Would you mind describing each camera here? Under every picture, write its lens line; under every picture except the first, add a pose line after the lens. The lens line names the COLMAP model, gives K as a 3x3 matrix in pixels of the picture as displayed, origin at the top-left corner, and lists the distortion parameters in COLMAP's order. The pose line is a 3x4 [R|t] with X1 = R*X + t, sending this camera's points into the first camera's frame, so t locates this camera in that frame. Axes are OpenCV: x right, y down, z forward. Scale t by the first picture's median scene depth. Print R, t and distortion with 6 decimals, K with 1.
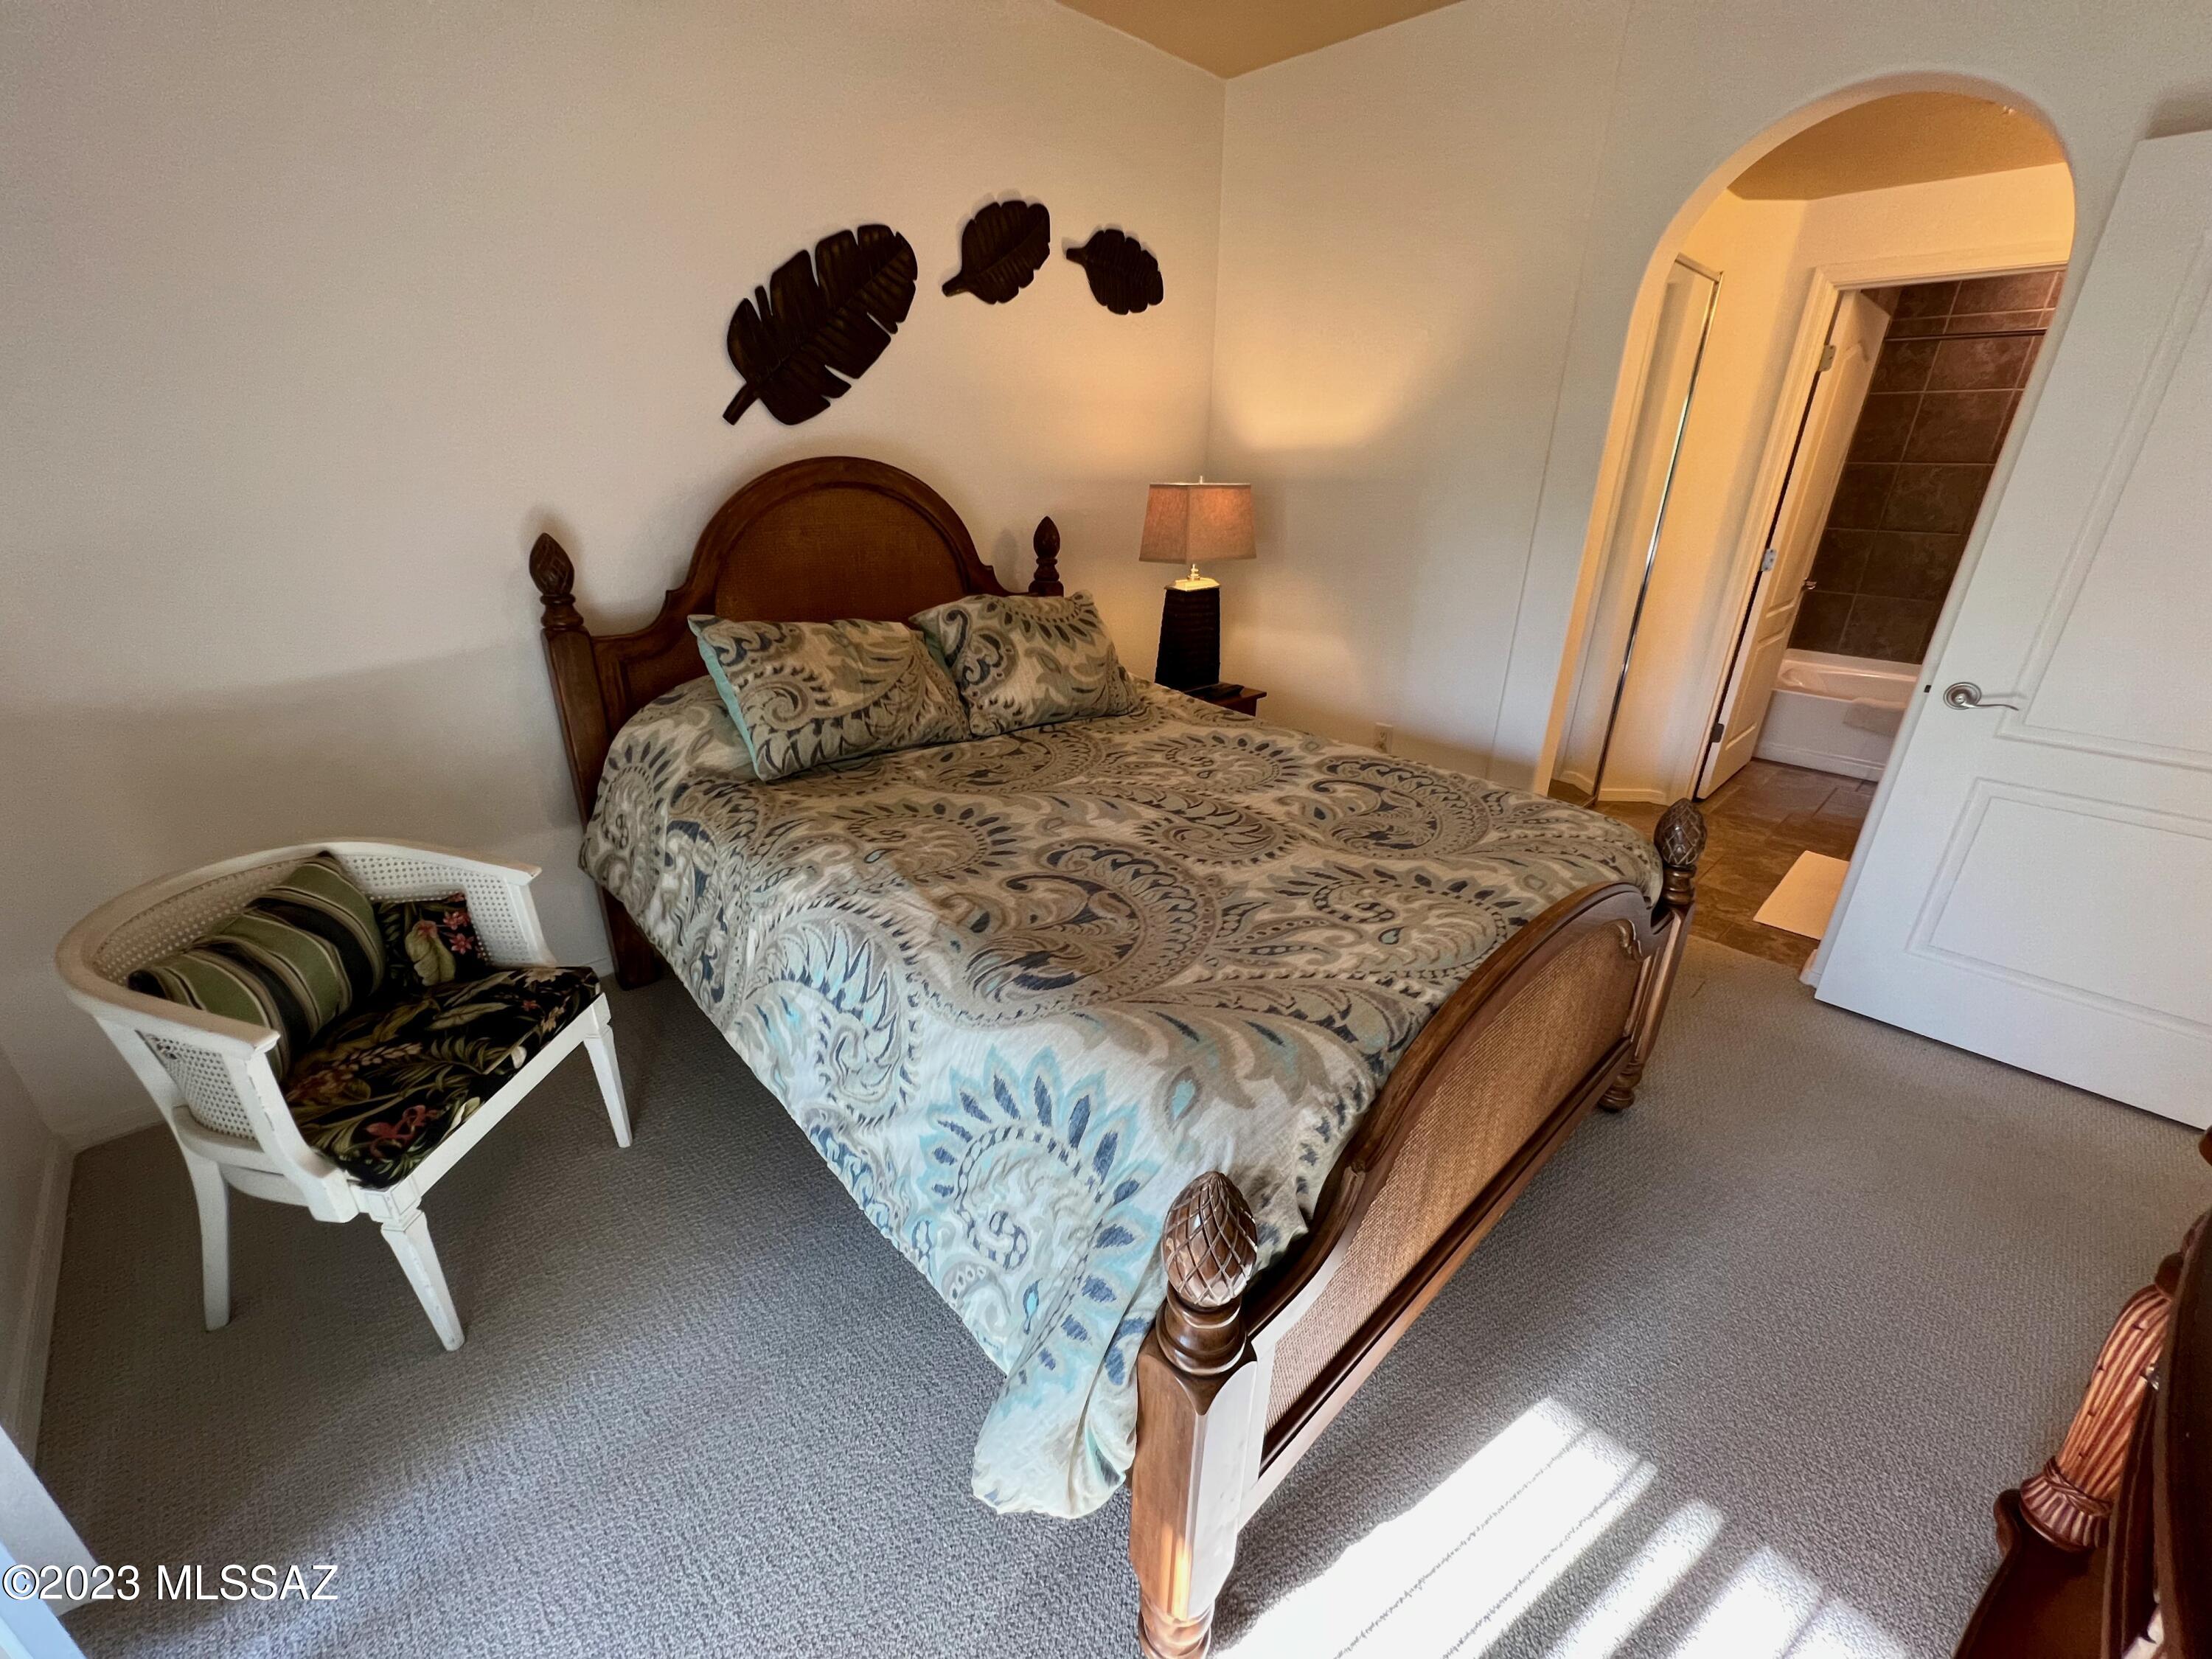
lens RADIAL K [[891.8, 0, 1108.3], [0, 891.8, 830.0], [0, 0, 1]] dist [-0.000011, 0.000740]
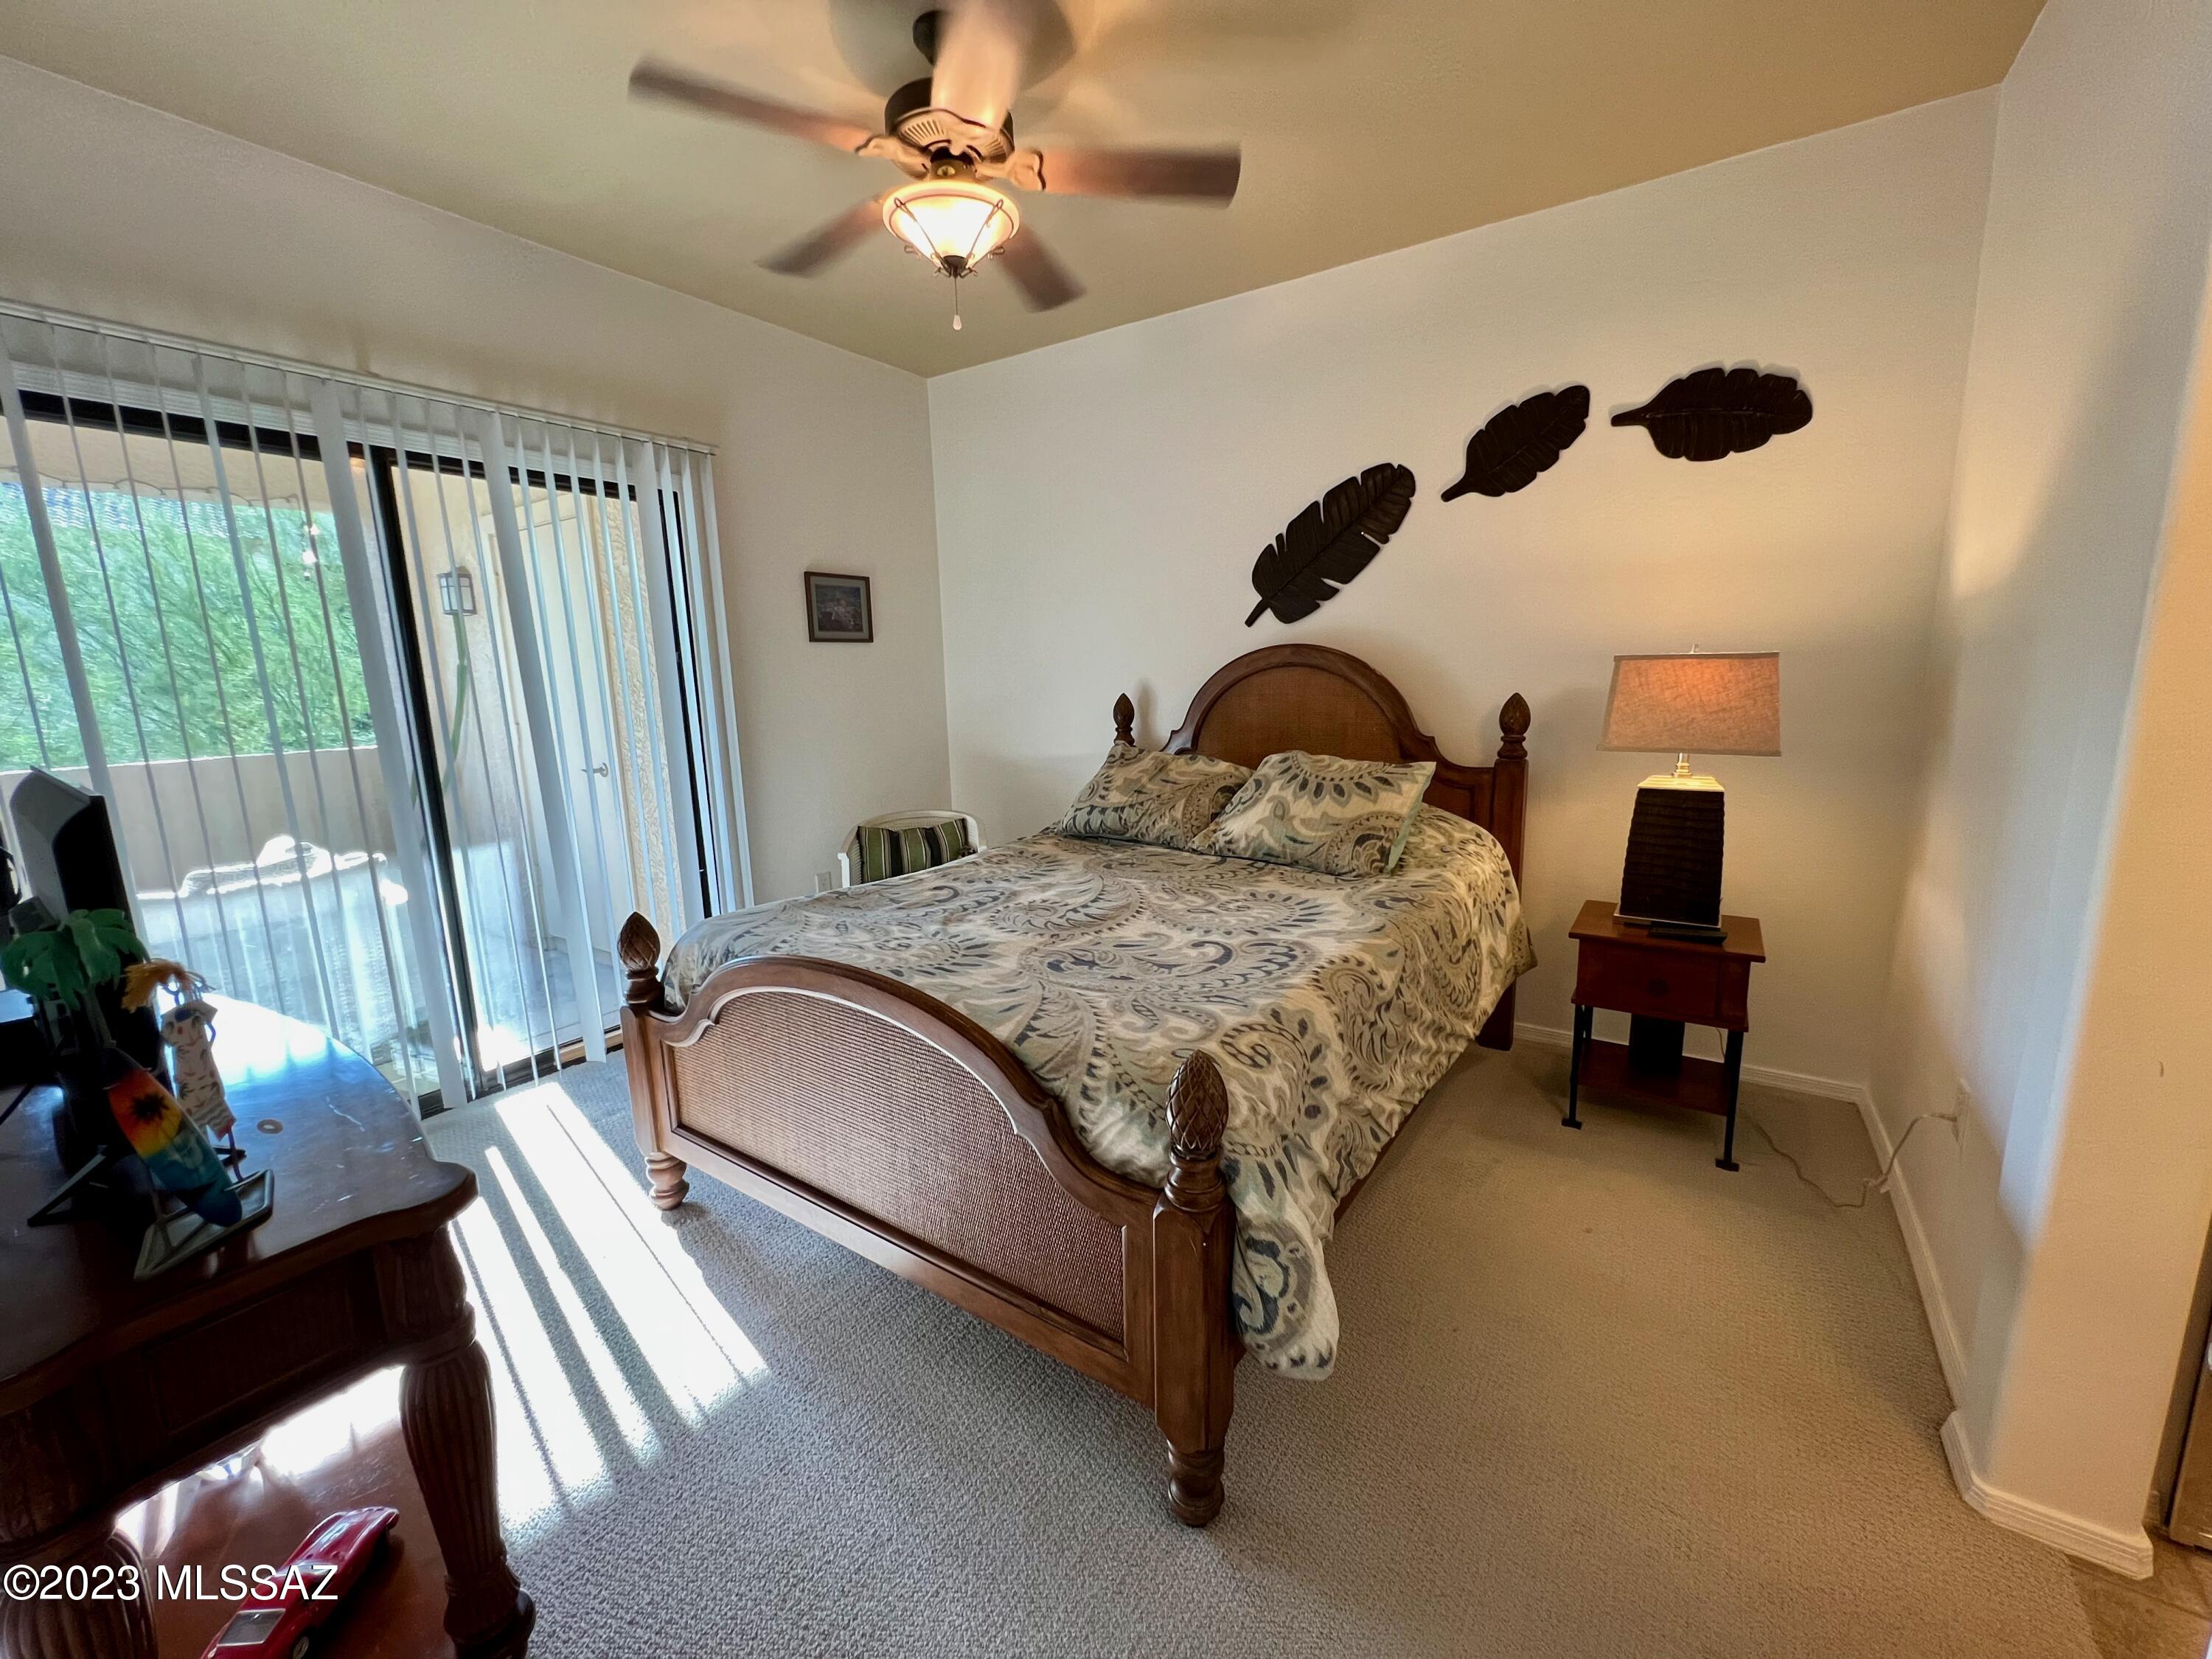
lens RADIAL K [[891.8, 0, 1106.4], [0, 891.8, 833.1], [0, 0, 1]] dist [-0.000011, 0.000740]
pose [[0.201354, 0.158749, -0.966569, 1.051031], [-0.350166, 0.933237, 0.080329, -0.186598], [0.914790, 0.322285, 0.243500, 0.574004]]
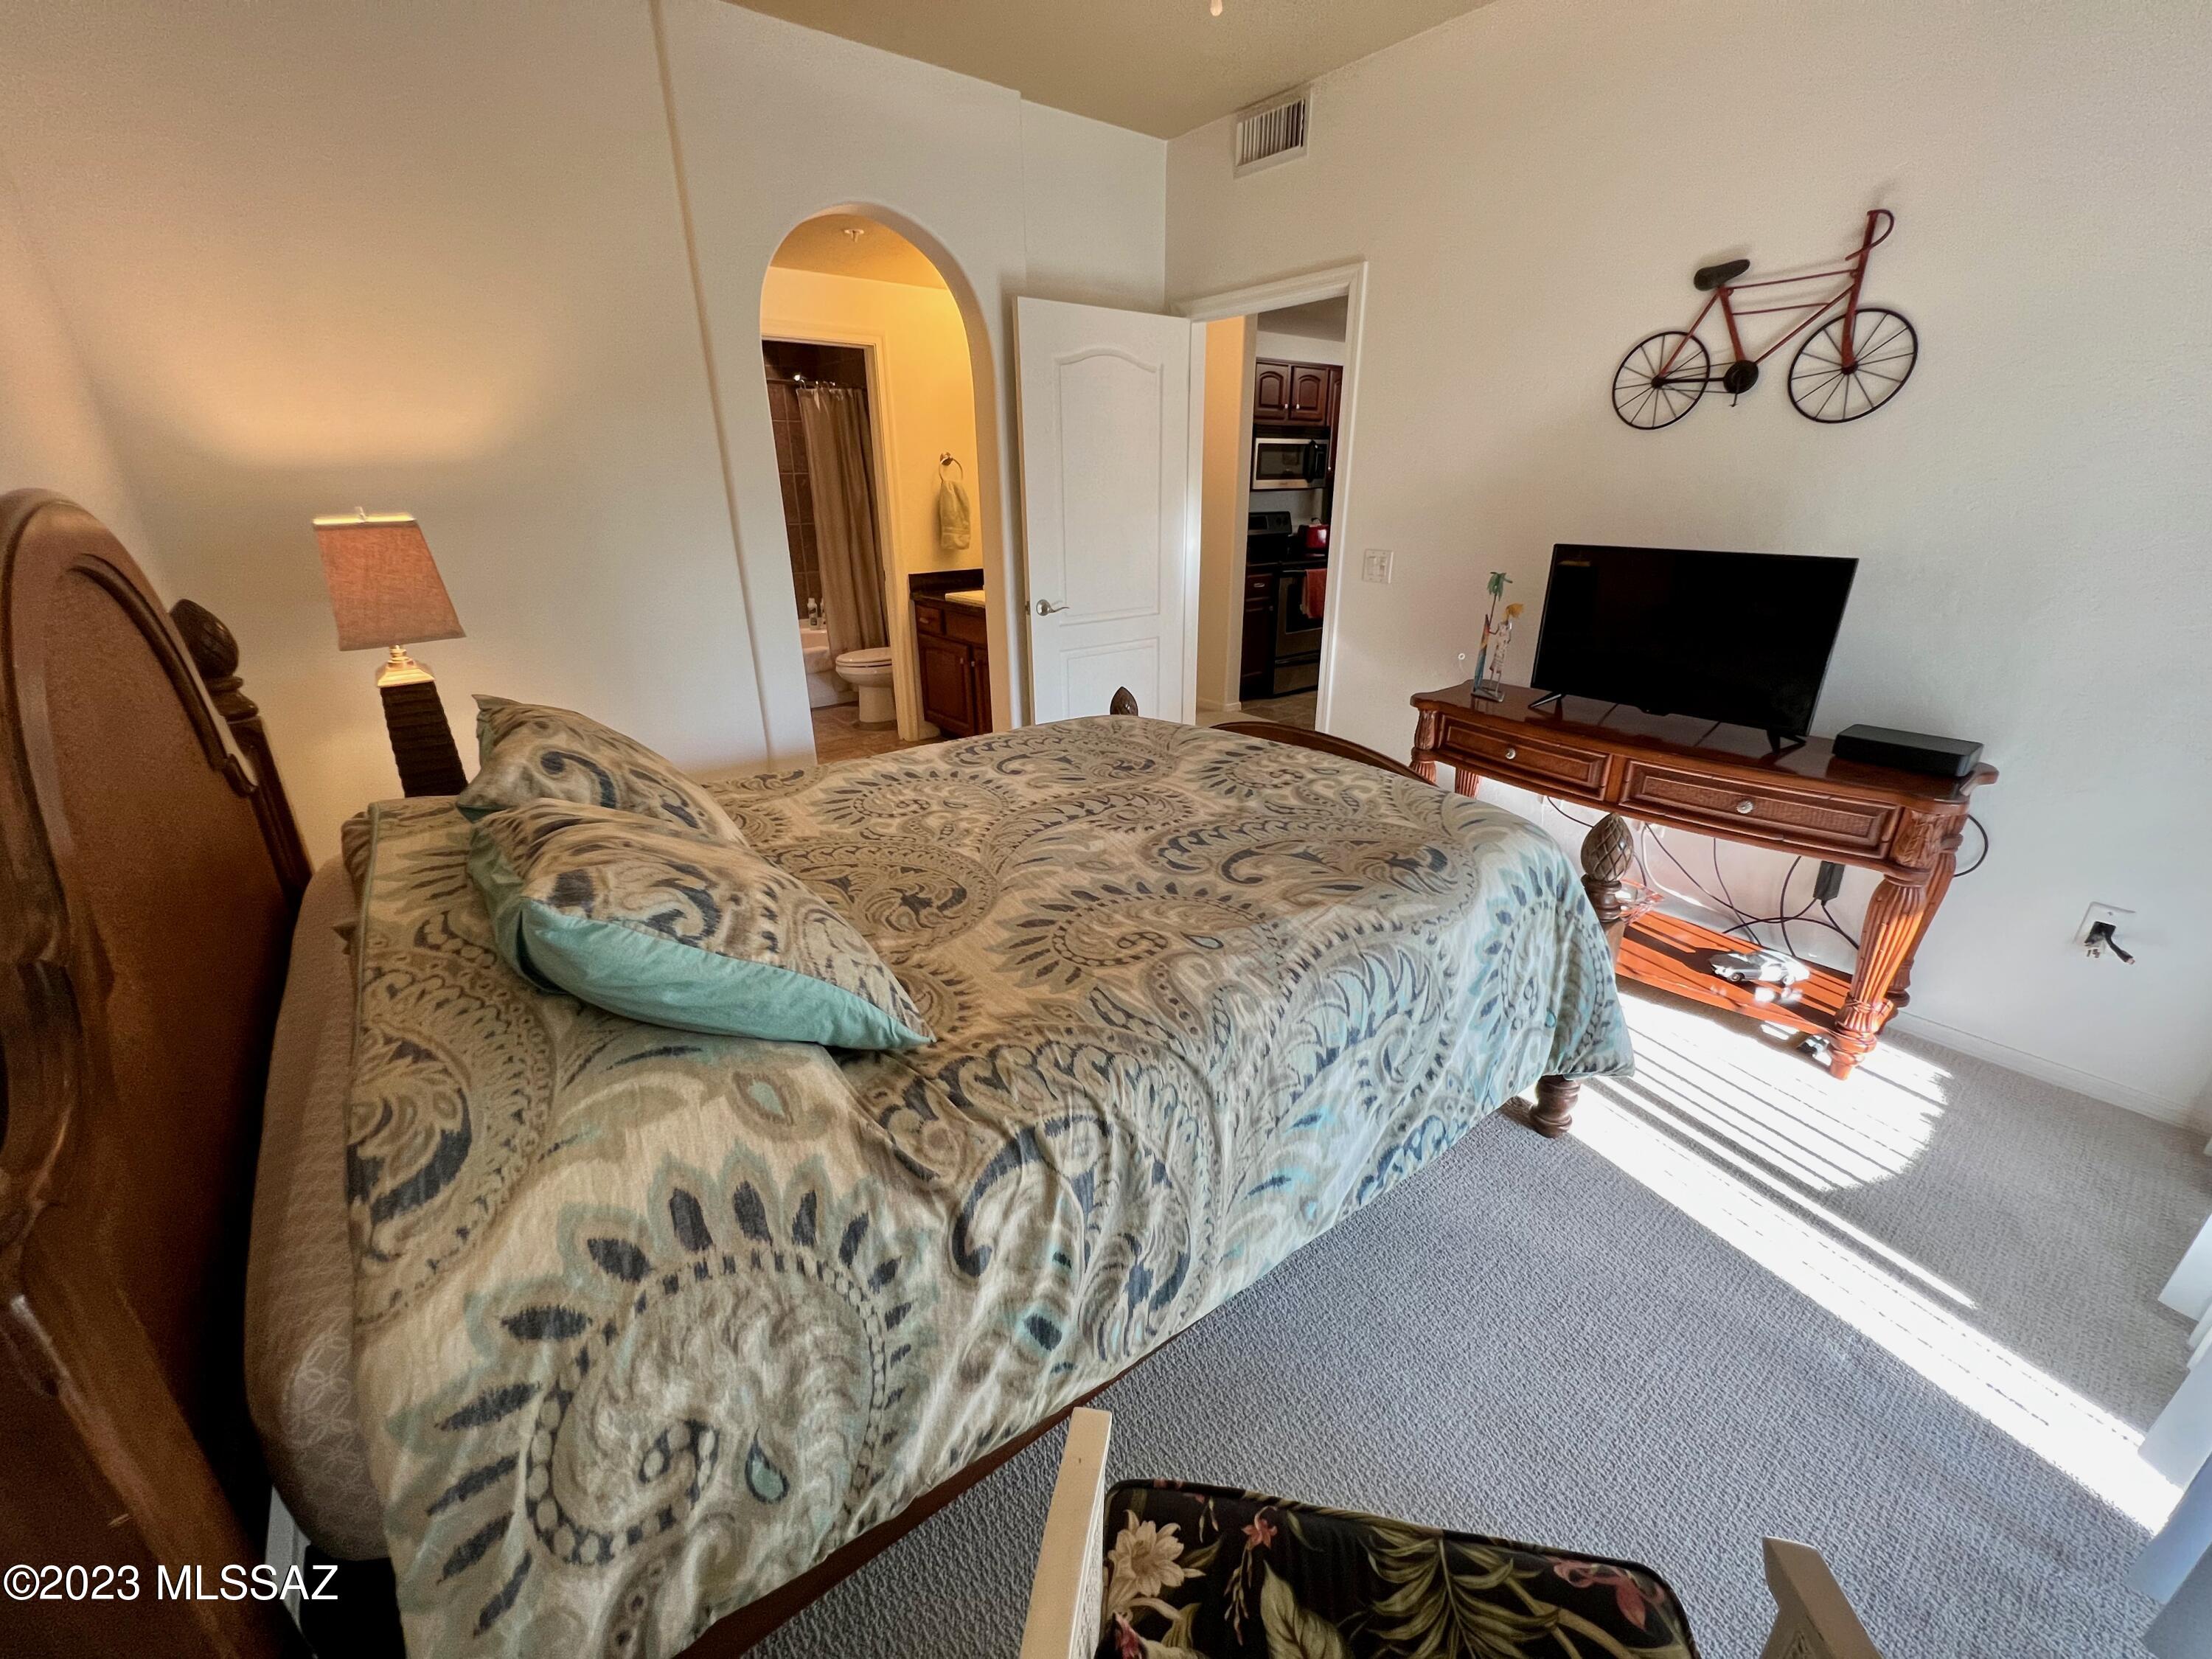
lens RADIAL K [[891.8, 0, 1108.1], [0, 891.8, 822.9], [0, 0, 1]] dist [-0.000011, 0.000740]
pose [[0.099169, -0.375525, 0.921491, -0.719257], [0.392510, 0.865730, 0.310560, -0.263337], [-0.914386, 0.330897, 0.233251, 0.601585]]
